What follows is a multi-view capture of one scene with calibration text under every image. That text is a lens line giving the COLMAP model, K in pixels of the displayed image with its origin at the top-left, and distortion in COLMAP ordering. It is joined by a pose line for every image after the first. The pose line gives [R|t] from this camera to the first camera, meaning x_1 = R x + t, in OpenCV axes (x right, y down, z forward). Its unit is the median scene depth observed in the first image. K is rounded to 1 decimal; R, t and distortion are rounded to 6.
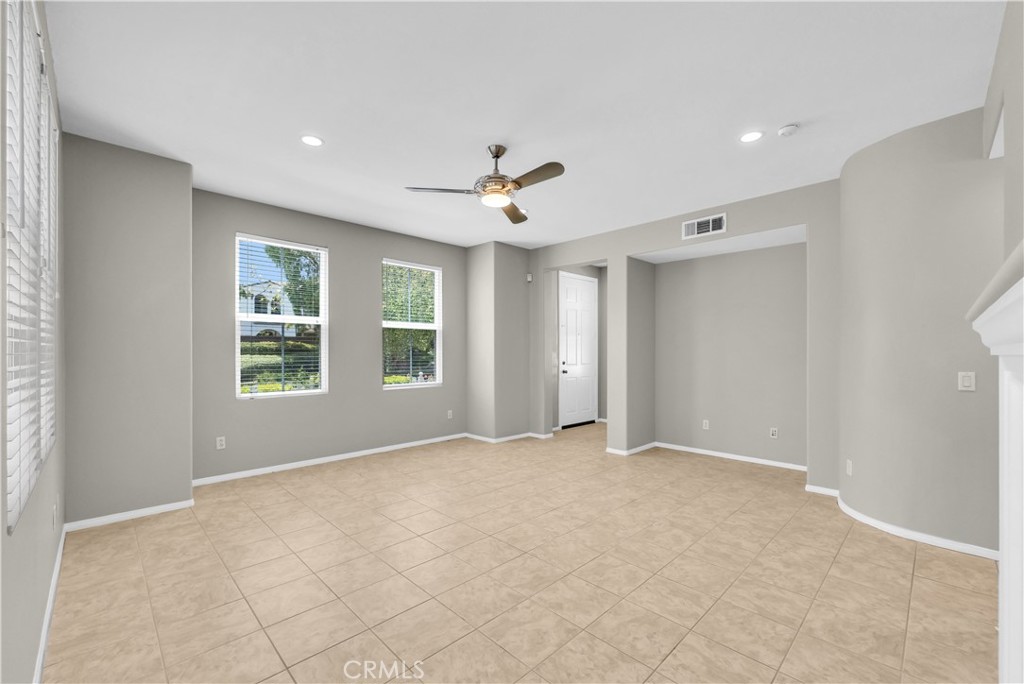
lens RADIAL K [[420.9, 0, 511.3], [0, 420.9, 350.1], [0, 0, 1]] dist [0.003716, -0.000184]
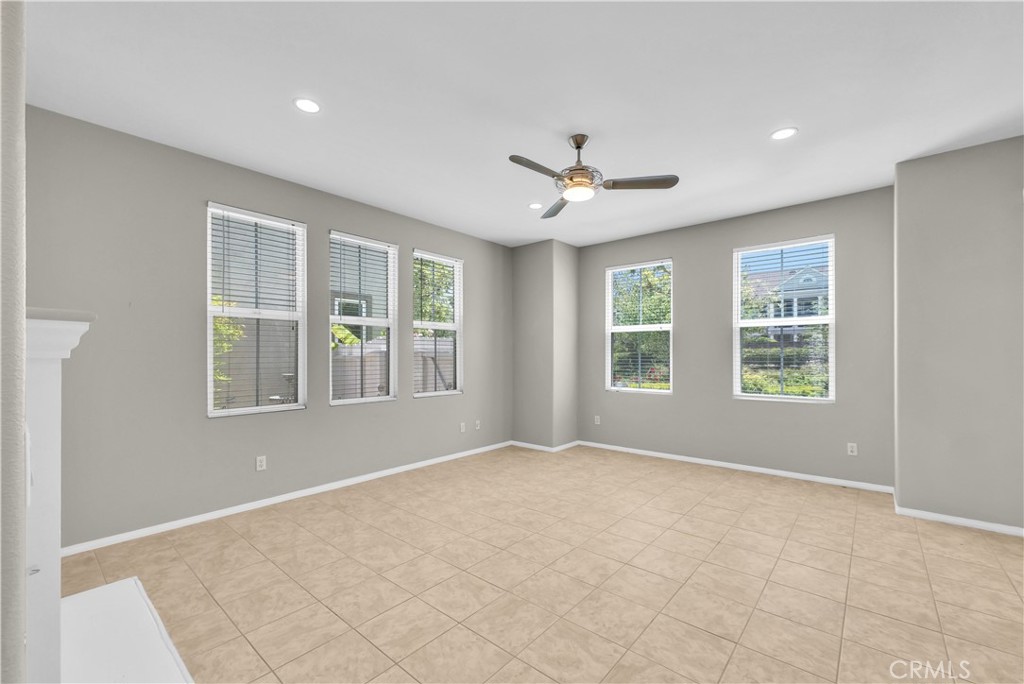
lens RADIAL K [[420.9, 0, 520.3], [0, 420.9, 354.7], [0, 0, 1]] dist [0.003716, -0.000184]
pose [[0.096614, -0.002974, -0.995317, 0.857944], [0.006517, 0.999976, -0.002355, 0.003354], [0.995301, -0.006258, 0.096631, 0.756453]]
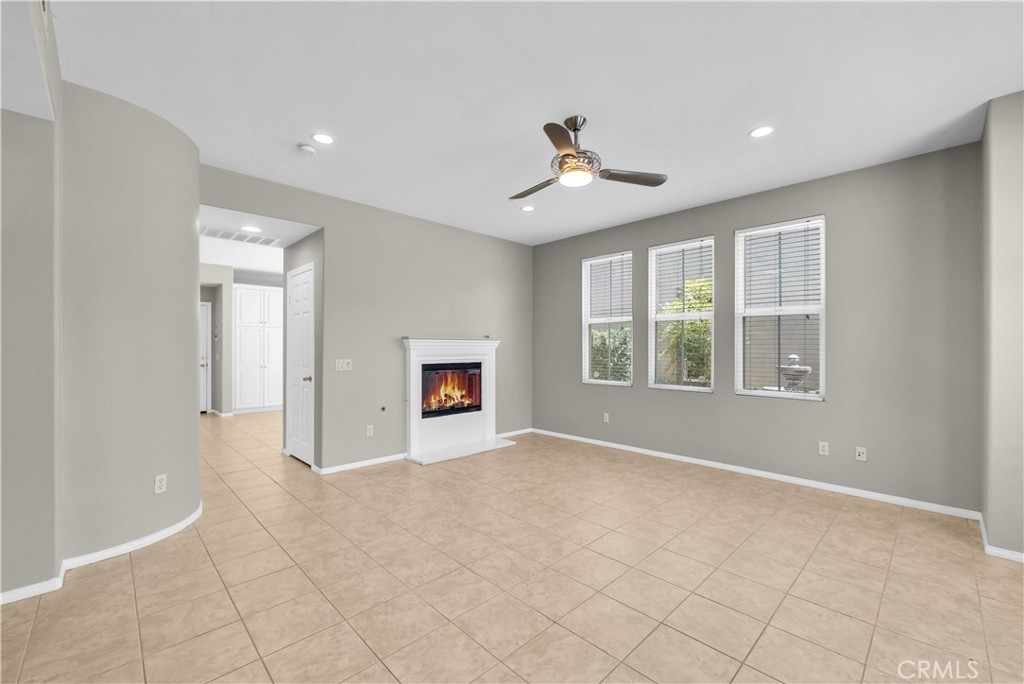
lens RADIAL K [[420.9, 0, 510.9], [0, 420.9, 344.6], [0, 0, 1]] dist [0.003716, -0.000184]
pose [[-0.999987, -0.002200, 0.004521, 0.095026], [-0.002256, 0.999922, -0.012260, 0.008229], [-0.004494, -0.012270, -0.999915, 1.839137]]
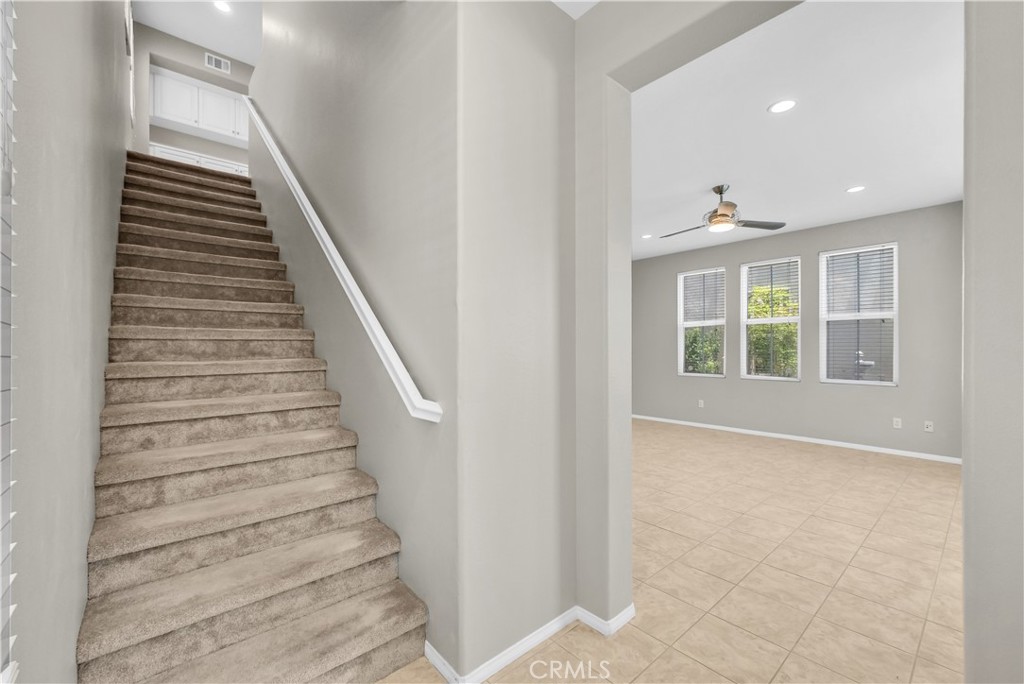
lens RADIAL K [[420.9, 0, 510.9], [0, 420.9, 345.3], [0, 0, 1]] dist [0.003716, -0.000184]
pose [[-0.998113, 0.004847, 0.061220, 0.504911], [0.004246, 0.999942, -0.009941, 0.011132], [-0.061264, -0.009662, -0.998075, 2.243027]]
